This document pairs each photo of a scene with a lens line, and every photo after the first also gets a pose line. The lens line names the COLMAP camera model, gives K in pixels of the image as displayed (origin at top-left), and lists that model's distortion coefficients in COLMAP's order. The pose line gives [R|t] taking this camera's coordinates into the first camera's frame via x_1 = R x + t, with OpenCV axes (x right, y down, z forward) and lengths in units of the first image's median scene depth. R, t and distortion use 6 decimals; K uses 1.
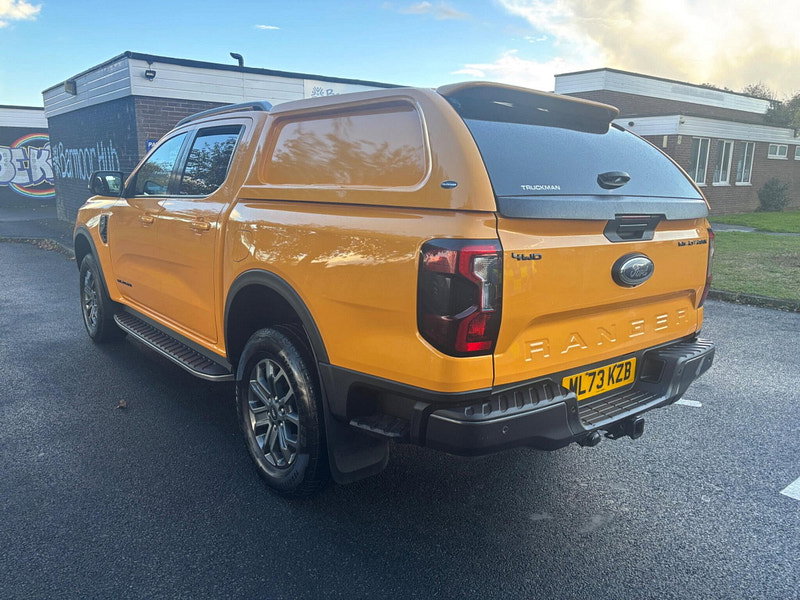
lens RADIAL K [[605.8, 0, 408.5], [0, 605.8, 301.2], [0, 0, 1]] dist [0.086083, -0.090755]
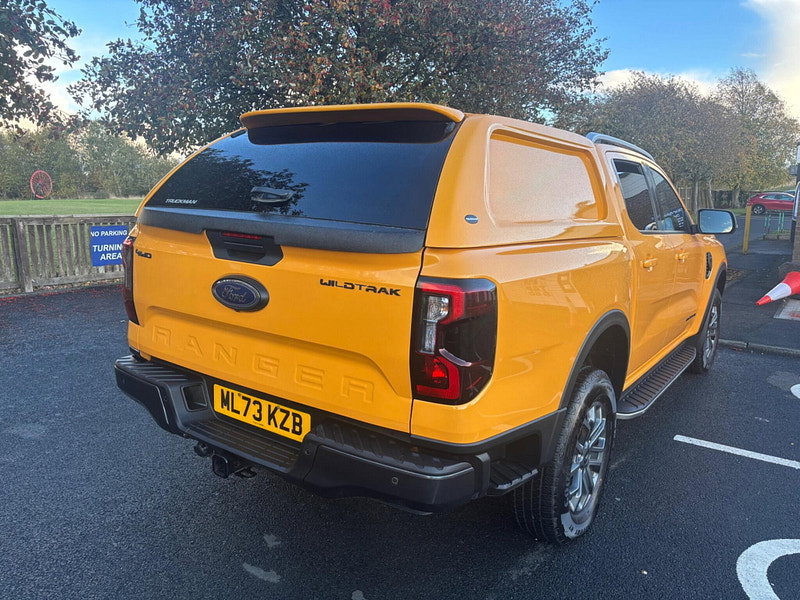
lens RADIAL K [[615.6, 0, 400.0], [0, 615.6, 300.0], [0, 0, 1]] dist [0.021461, -0.008456]
pose [[0.254776, 0.150280, -0.955251, 1.234905], [-0.211112, 0.972666, 0.096714, -0.170666], [0.943674, 0.177024, 0.279537, 0.916146]]
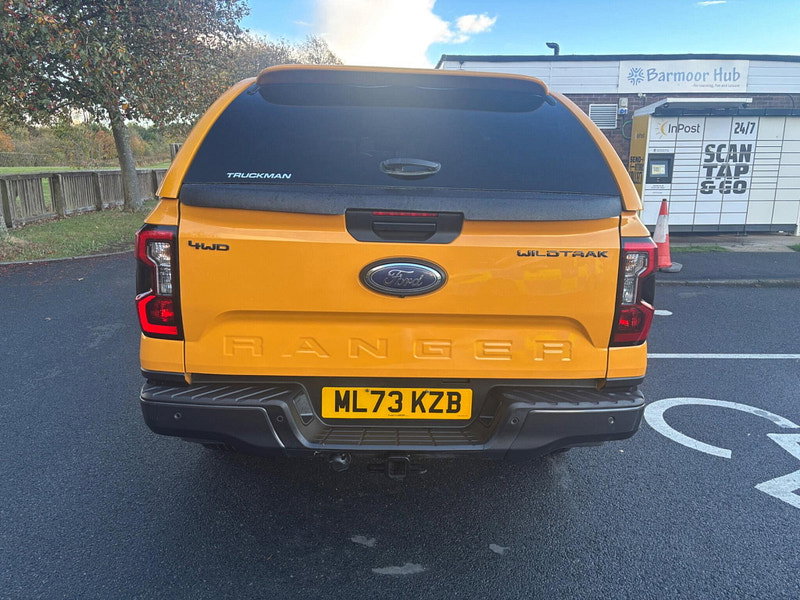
lens RADIAL K [[605.8, 0, 408.5], [0, 605.8, 301.2], [0, 0, 1]] dist [0.086083, -0.090755]
pose [[0.793487, 0.128302, -0.594909, 0.819336], [-0.119498, 0.991342, 0.054414, -0.061002], [0.596739, 0.027914, 0.801949, 0.325363]]
